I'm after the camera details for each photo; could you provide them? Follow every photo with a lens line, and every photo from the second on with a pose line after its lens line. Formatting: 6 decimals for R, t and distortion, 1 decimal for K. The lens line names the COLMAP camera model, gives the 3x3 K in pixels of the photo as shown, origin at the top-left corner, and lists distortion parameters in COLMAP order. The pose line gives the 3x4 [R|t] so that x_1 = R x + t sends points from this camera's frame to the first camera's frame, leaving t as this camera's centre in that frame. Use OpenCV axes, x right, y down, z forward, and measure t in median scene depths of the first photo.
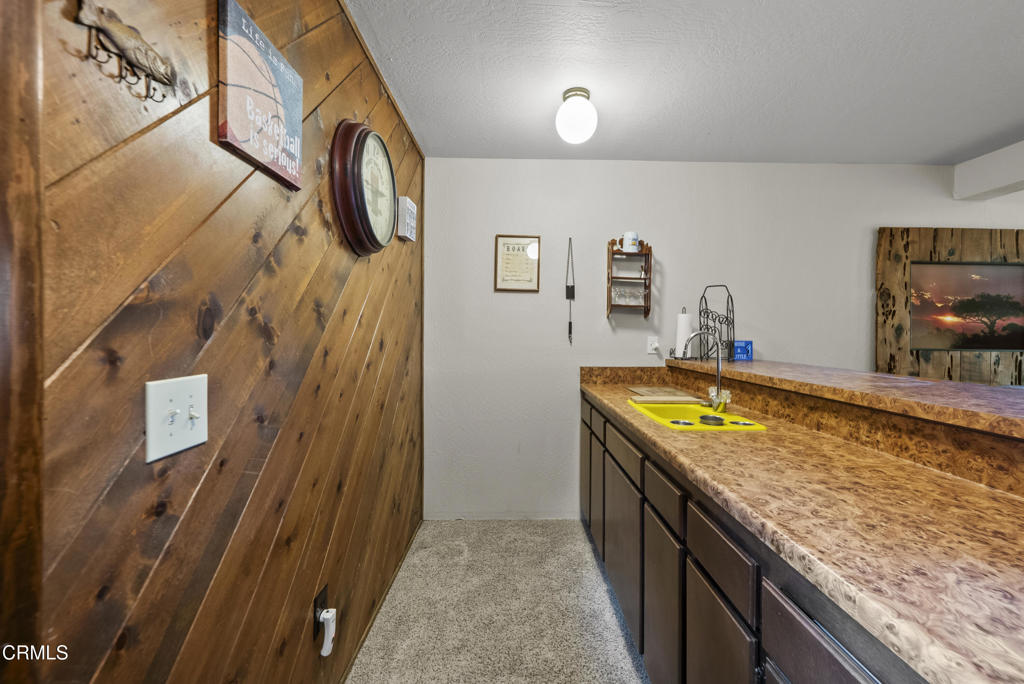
lens RADIAL K [[422.3, 0, 520.2], [0, 422.3, 331.9], [0, 0, 1]] dist [-0.005174, 0.000642]
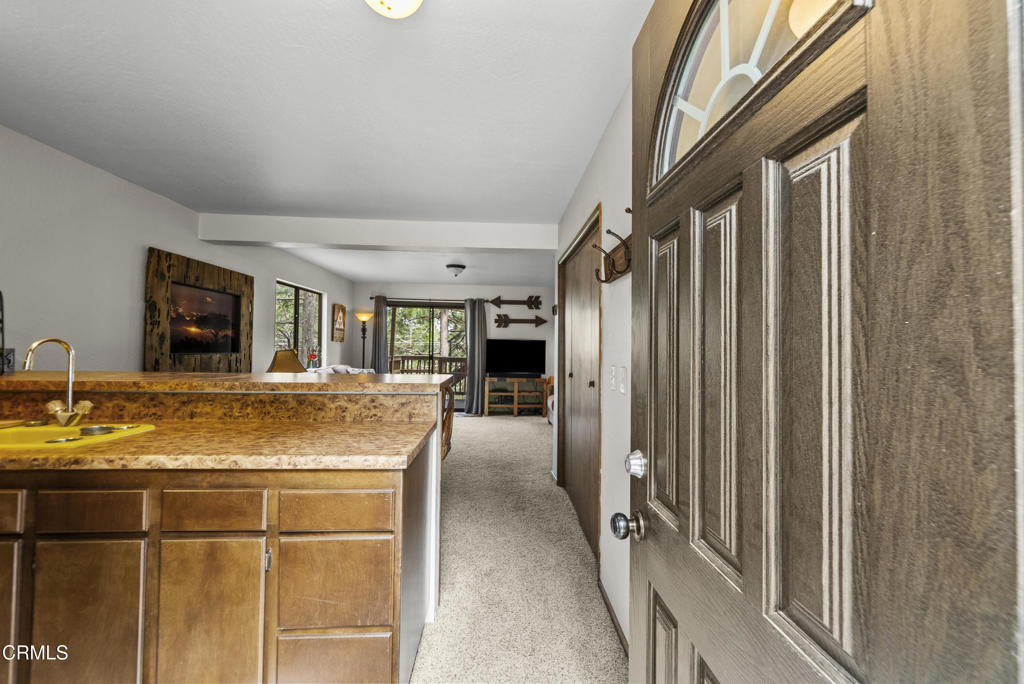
lens RADIAL K [[422.3, 0, 518.3], [0, 422.3, 340.1], [0, 0, 1]] dist [-0.005174, 0.000642]
pose [[-0.016484, 0.006536, 0.999843, -0.294871], [-0.013284, 0.999889, -0.006755, -0.003537], [-0.999776, -0.013394, -0.016395, 0.022323]]
